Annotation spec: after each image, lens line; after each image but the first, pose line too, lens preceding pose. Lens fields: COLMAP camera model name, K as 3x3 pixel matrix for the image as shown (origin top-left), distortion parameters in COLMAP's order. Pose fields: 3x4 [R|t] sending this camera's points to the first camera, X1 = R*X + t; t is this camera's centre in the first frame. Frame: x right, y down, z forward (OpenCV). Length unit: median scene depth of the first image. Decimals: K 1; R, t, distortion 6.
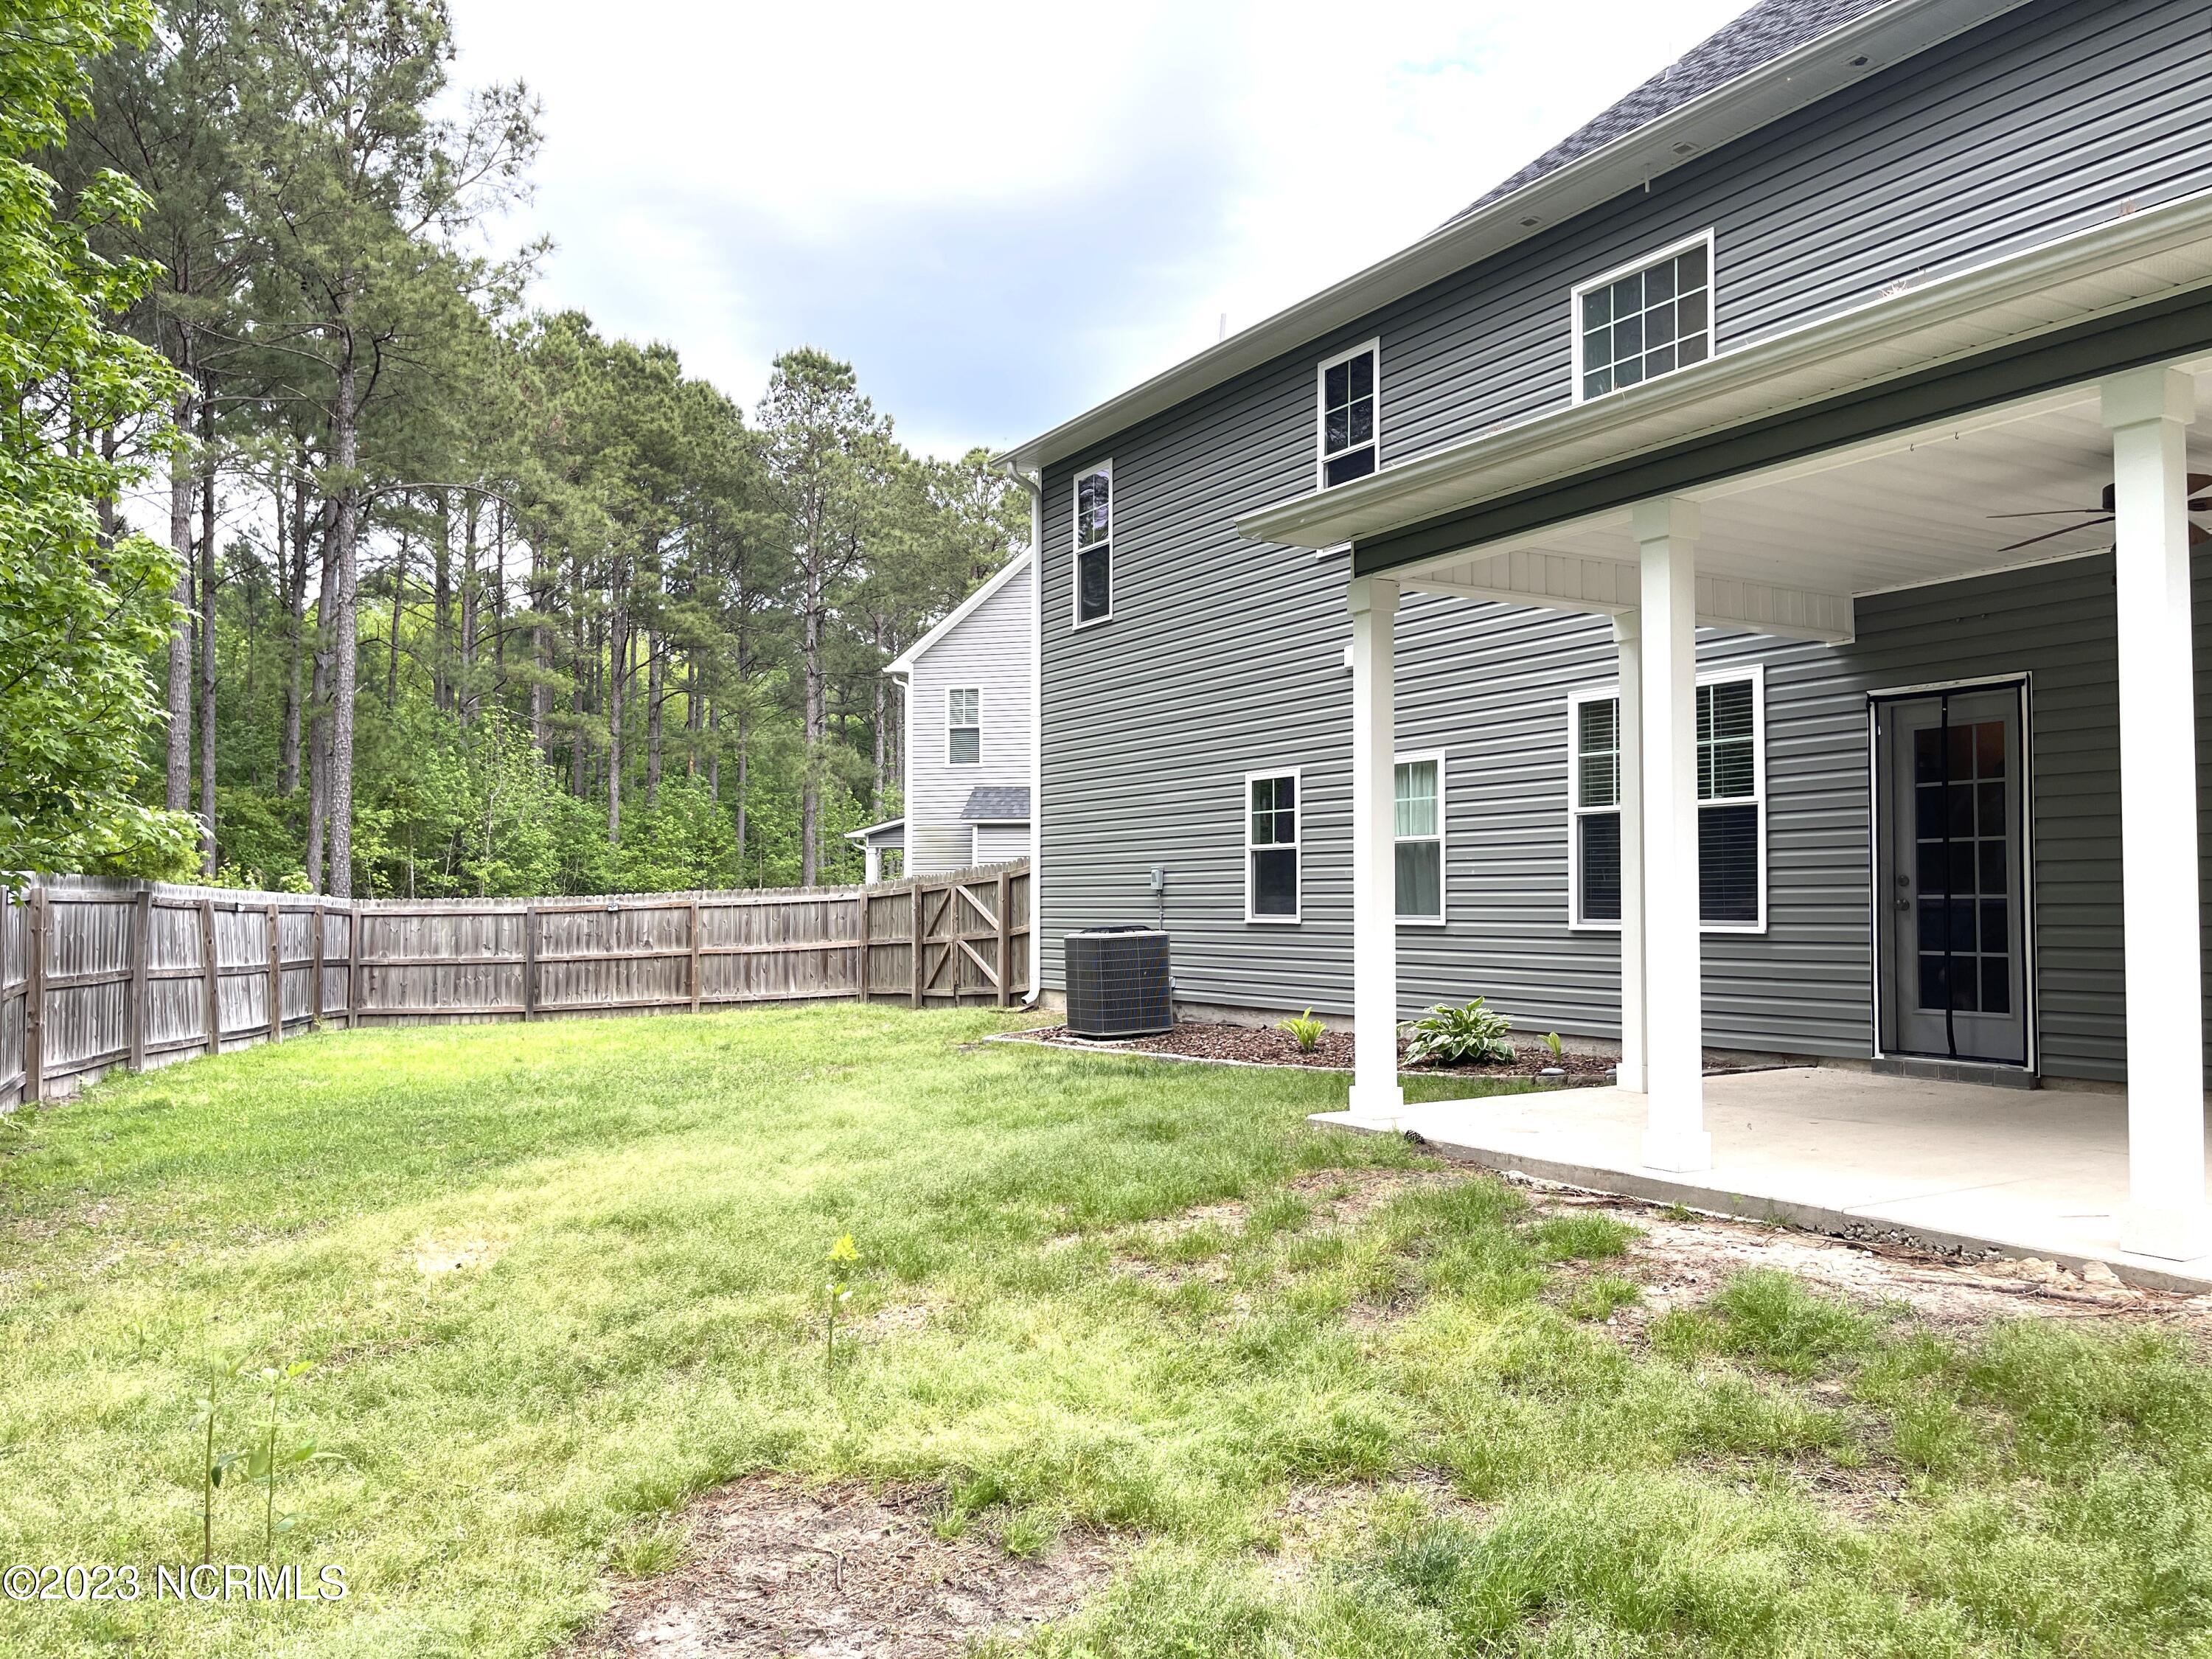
lens RADIAL K [[1671.3, 0, 1114.0], [0, 1671.3, 816.8], [0, 0, 1]] dist [0.069752, -0.065637]
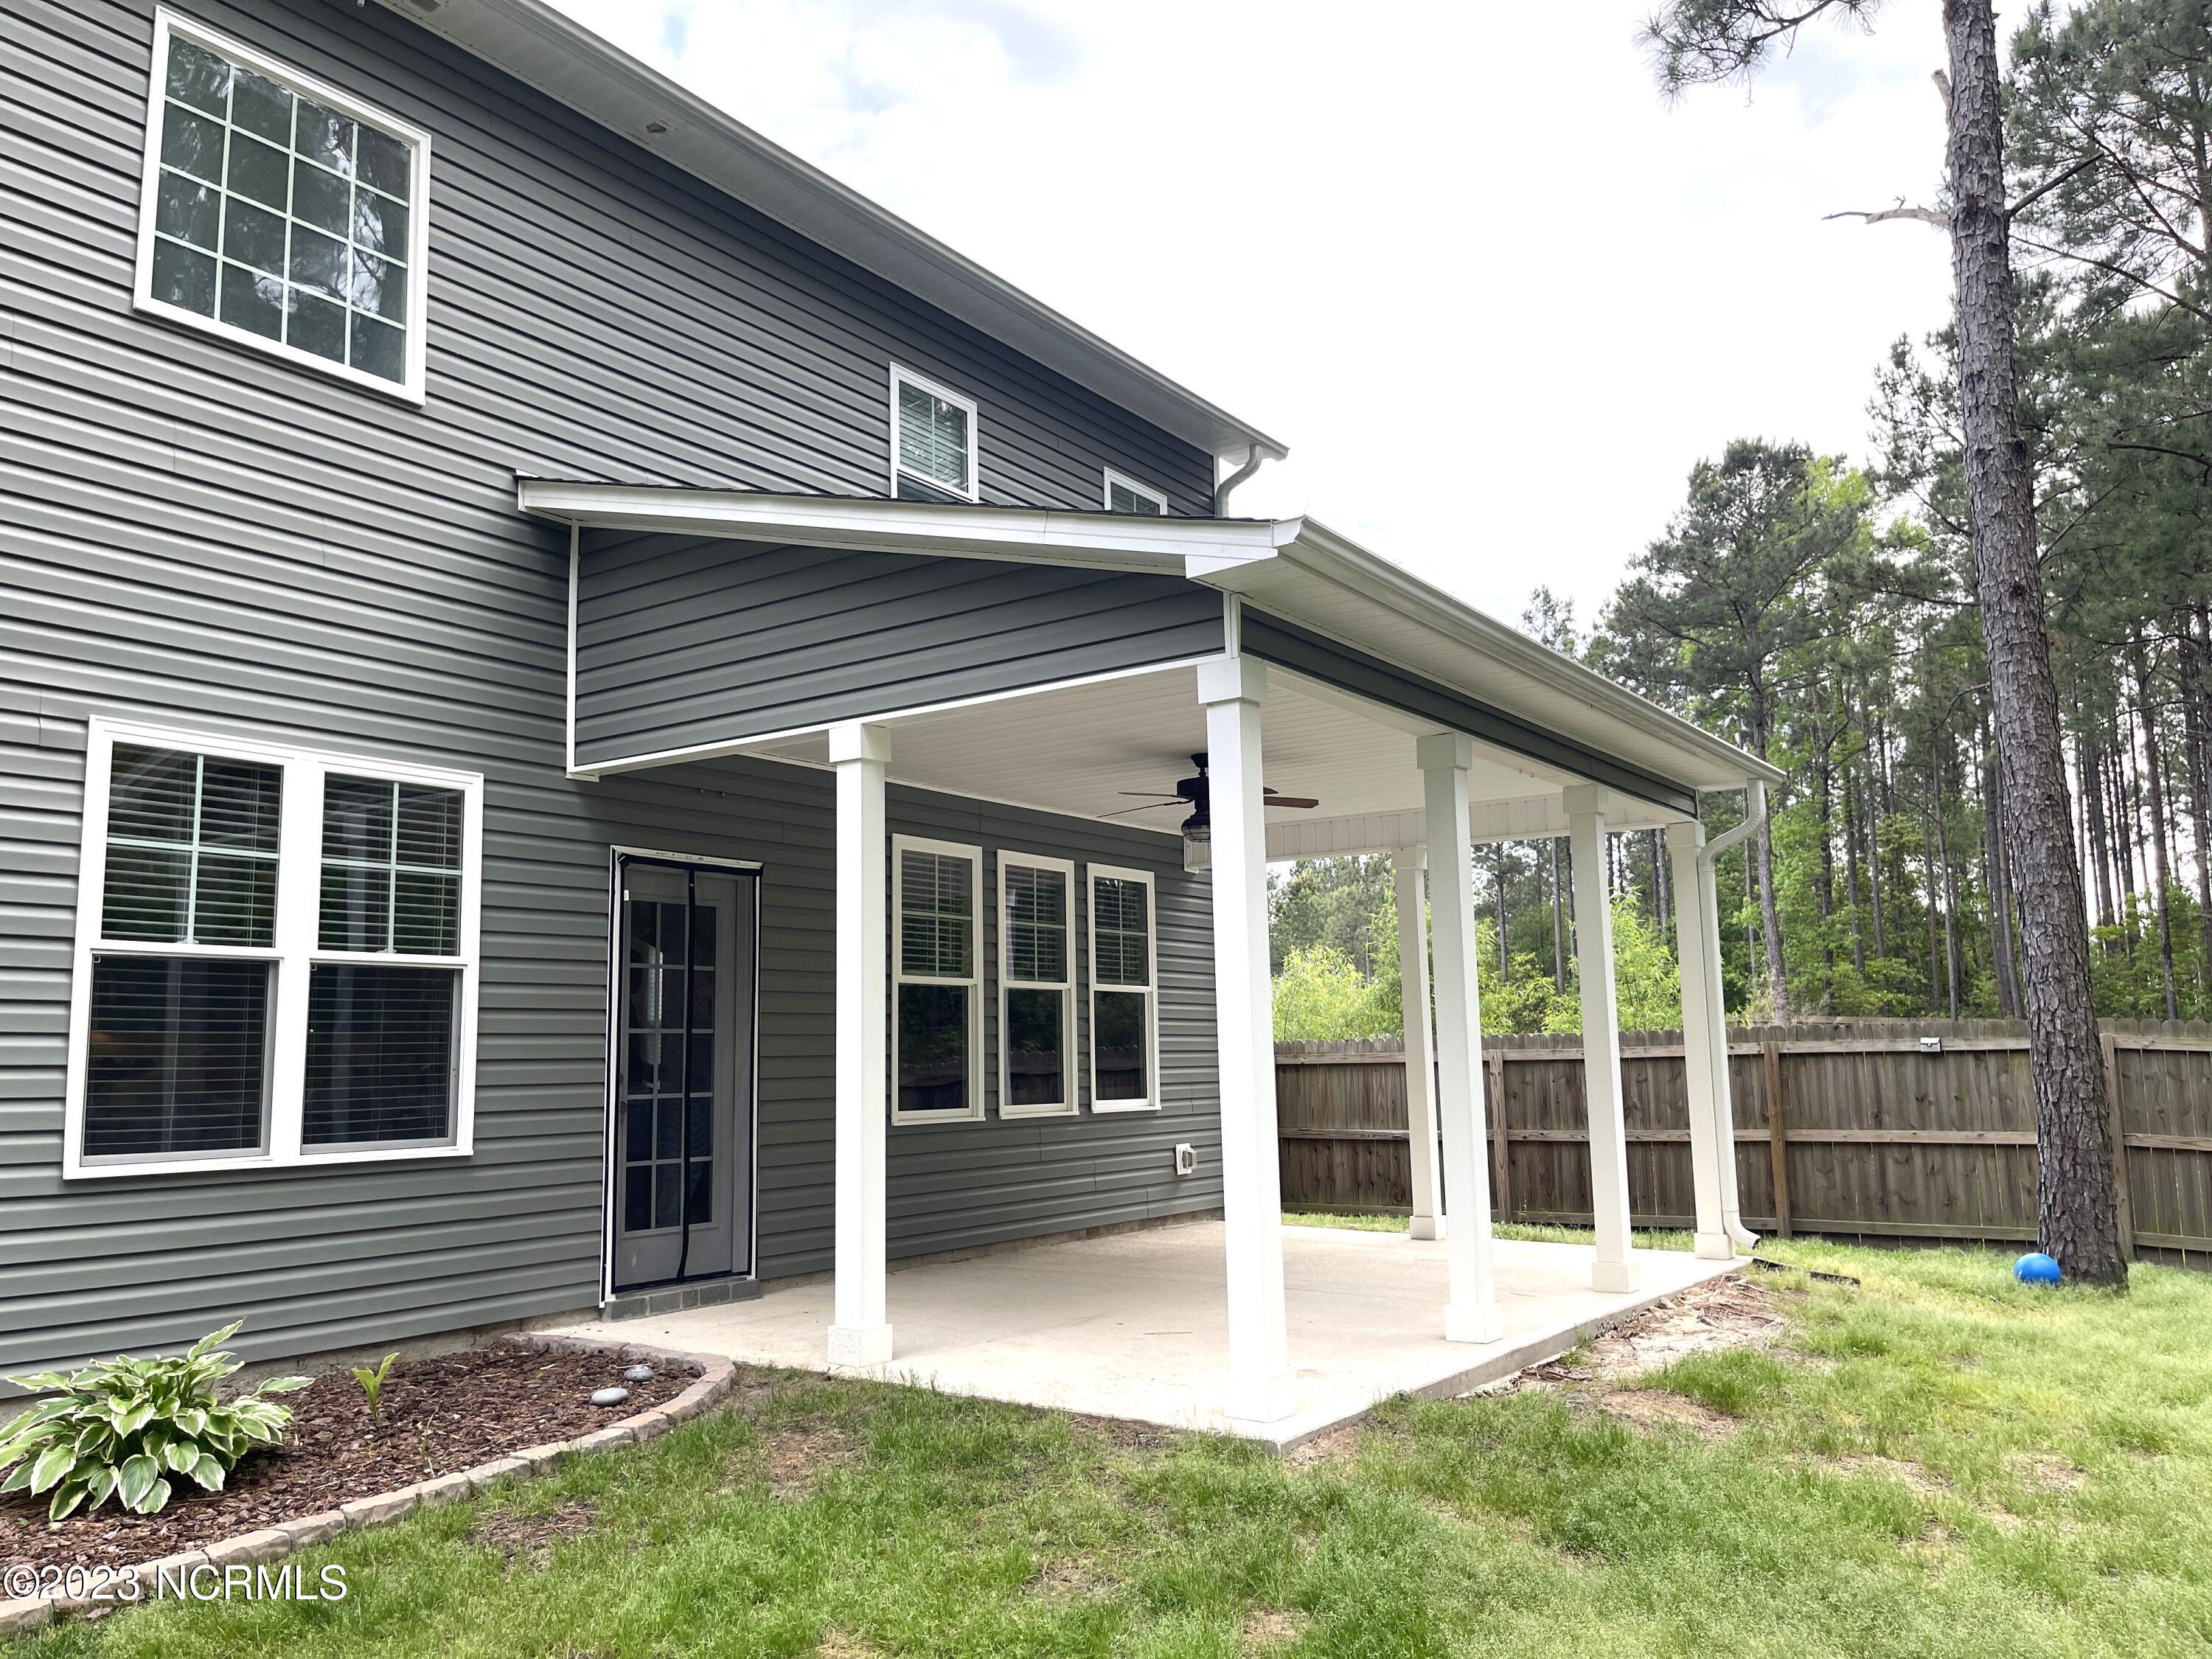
lens RADIAL K [[1671.3, 0, 1095.5], [0, 1671.3, 833.6], [0, 0, 1]] dist [0.069752, -0.065637]
pose [[-0.400794, 0.152821, 0.903333, -0.282982], [-0.012542, 0.984982, -0.172199, 0.042247], [-0.916082, -0.080347, -0.392858, 0.803492]]
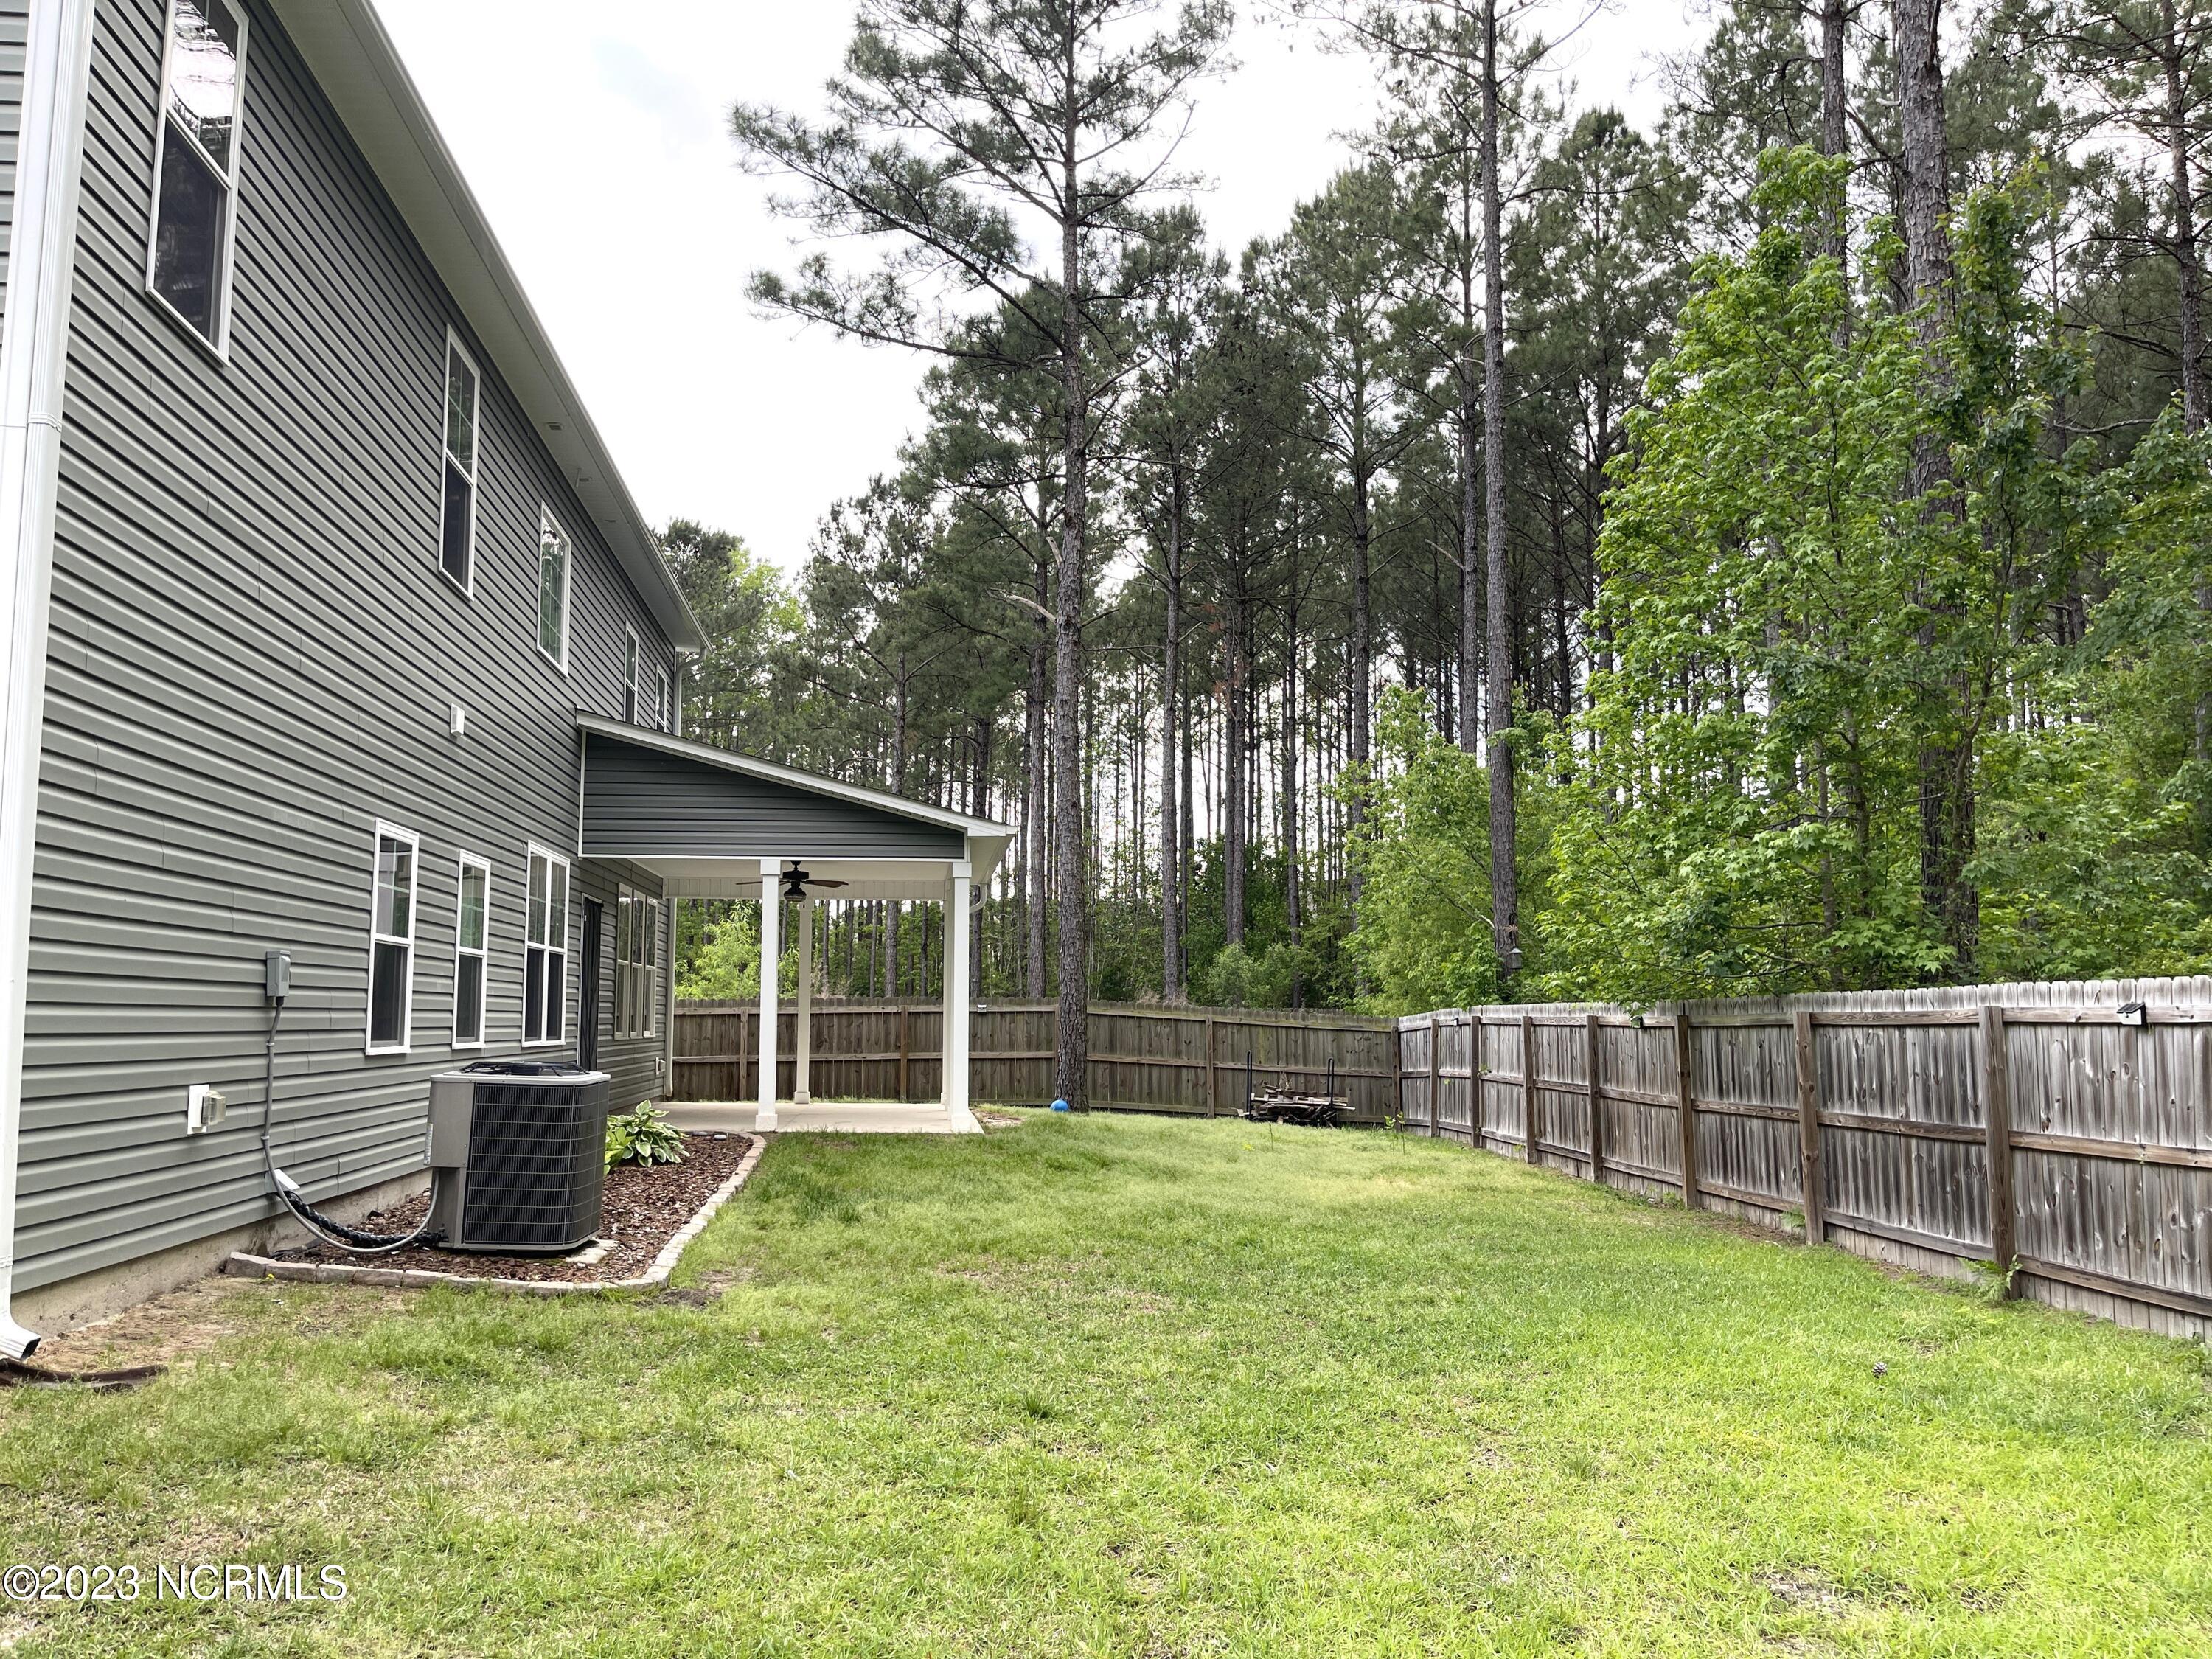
lens RADIAL K [[1671.3, 0, 1095.8], [0, 1671.3, 851.4], [0, 0, 1]] dist [0.069752, -0.065637]
pose [[-0.907949, 0.057173, 0.415163, -0.489813], [-0.004940, 0.989121, -0.147019, 0.088788], [-0.419052, -0.135536, -0.897789, 1.637144]]
